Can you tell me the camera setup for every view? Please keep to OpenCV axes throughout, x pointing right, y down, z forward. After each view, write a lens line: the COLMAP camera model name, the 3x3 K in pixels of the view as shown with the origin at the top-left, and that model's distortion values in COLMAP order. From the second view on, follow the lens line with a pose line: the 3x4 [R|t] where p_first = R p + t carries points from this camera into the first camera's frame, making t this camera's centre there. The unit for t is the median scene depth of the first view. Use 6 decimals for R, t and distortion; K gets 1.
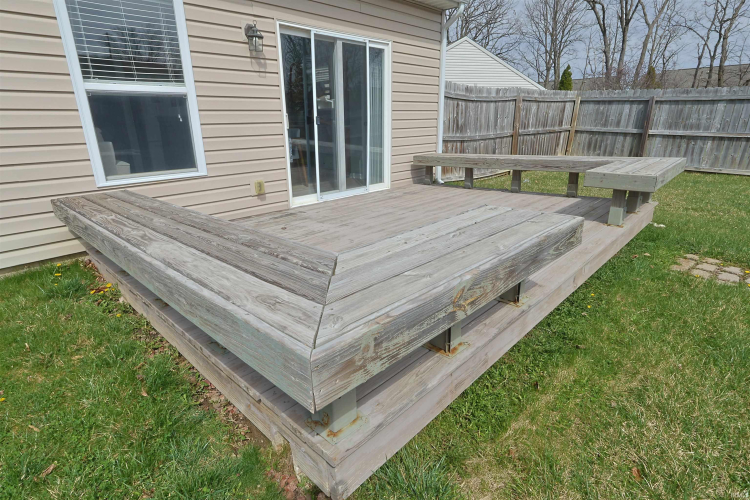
lens RADIAL K [[392.5, 0, 374.5], [0, 392.5, 250.3], [0, 0, 1]] dist [0.001060, -0.000587]
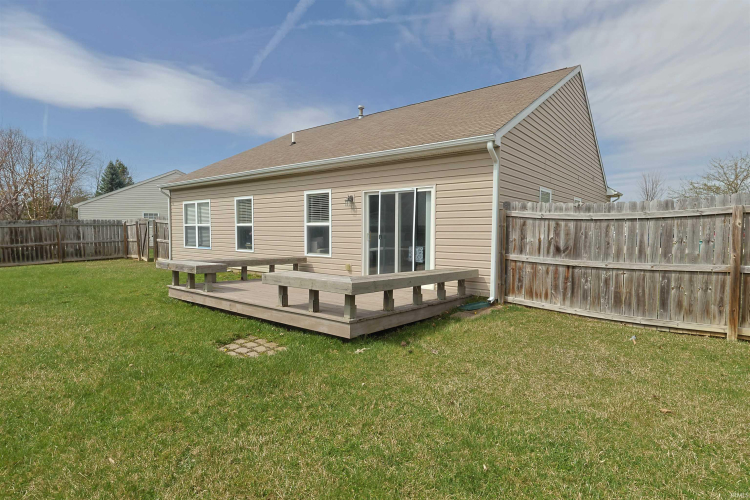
lens RADIAL K [[392.5, 0, 374.7], [0, 392.5, 251.7], [0, 0, 1]] dist [0.001060, -0.000587]
pose [[0.073787, 0.062303, -0.995326, 1.711093], [-0.325506, 0.944892, 0.035015, -0.343892], [0.942657, 0.321400, 0.090000, 0.899483]]
